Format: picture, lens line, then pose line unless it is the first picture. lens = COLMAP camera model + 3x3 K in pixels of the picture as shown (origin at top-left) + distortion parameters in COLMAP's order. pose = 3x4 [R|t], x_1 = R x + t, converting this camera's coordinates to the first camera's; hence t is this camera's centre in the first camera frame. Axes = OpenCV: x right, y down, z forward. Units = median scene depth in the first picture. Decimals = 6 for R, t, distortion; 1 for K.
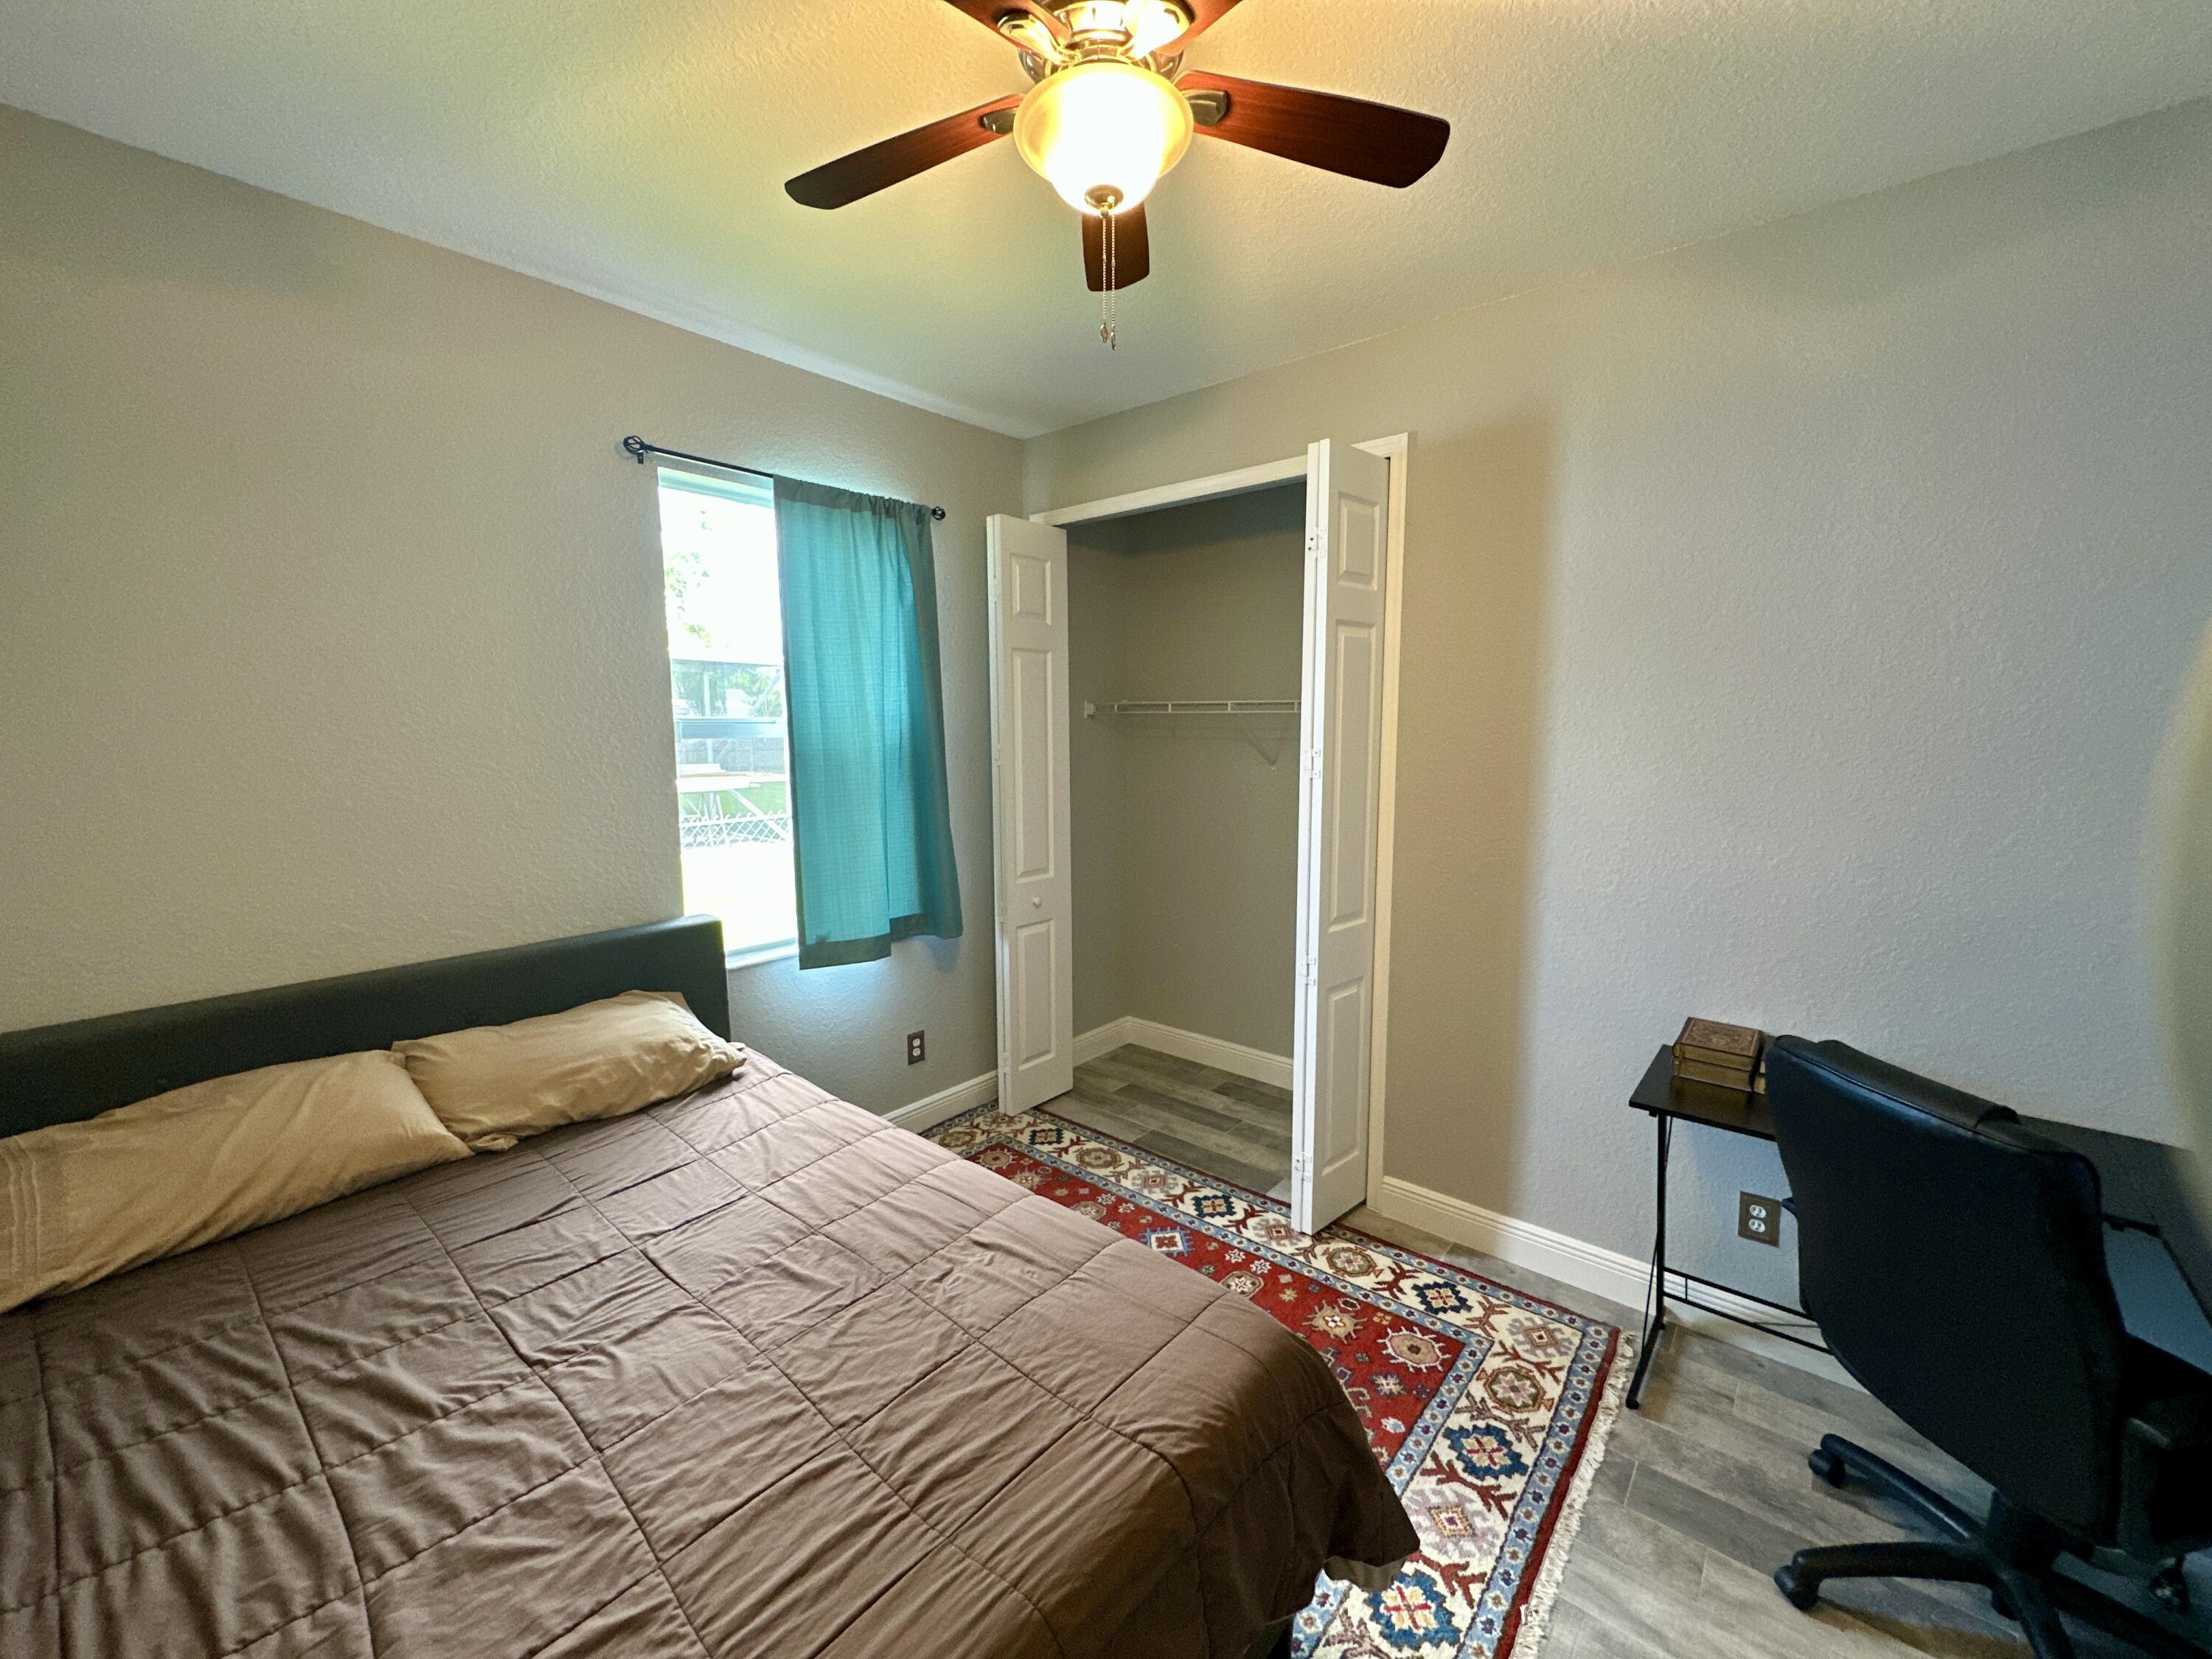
lens RADIAL K [[878.4, 0, 1099.2], [0, 878.4, 828.8], [0, 0, 1]] dist [-0.001753, -0.000827]
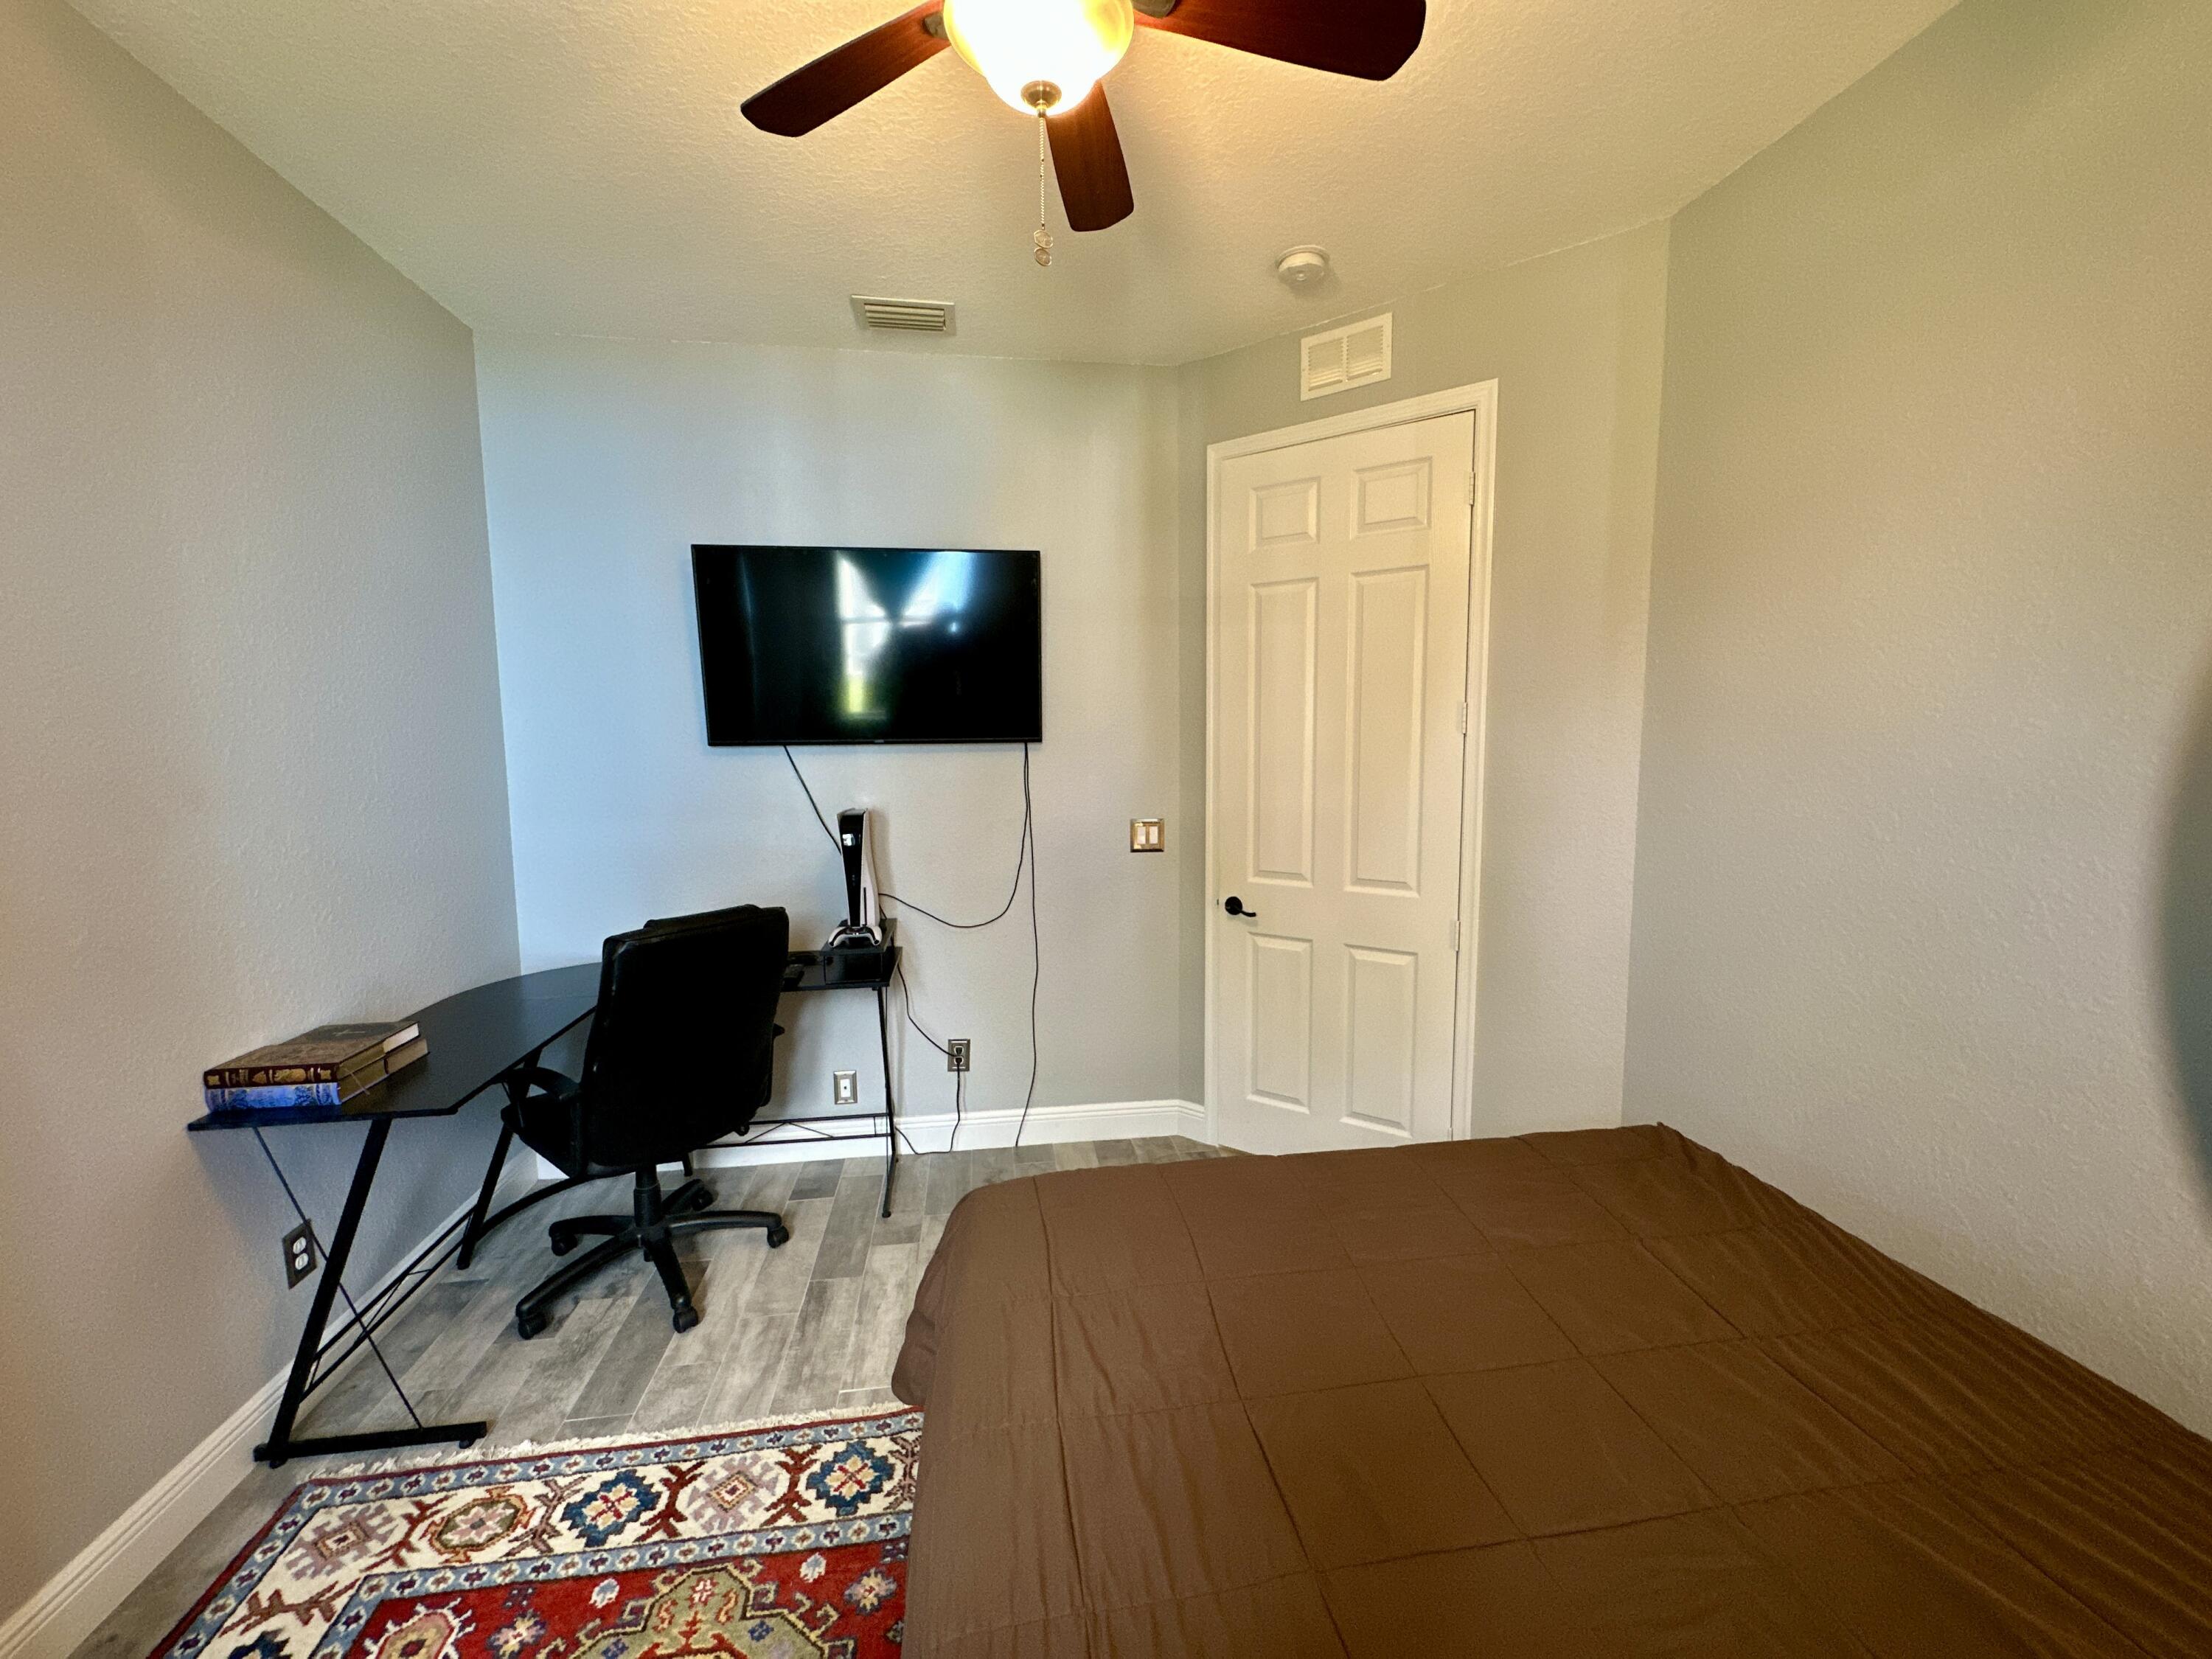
lens RADIAL K [[878.4, 0, 1102.7], [0, 878.4, 827.3], [0, 0, 1]] dist [-0.001753, -0.000827]
pose [[-0.750027, -0.057950, 0.658864, -0.471716], [0.089152, 0.978206, 0.187525, -0.076090], [-0.655372, 0.199388, -0.728514, 1.194696]]
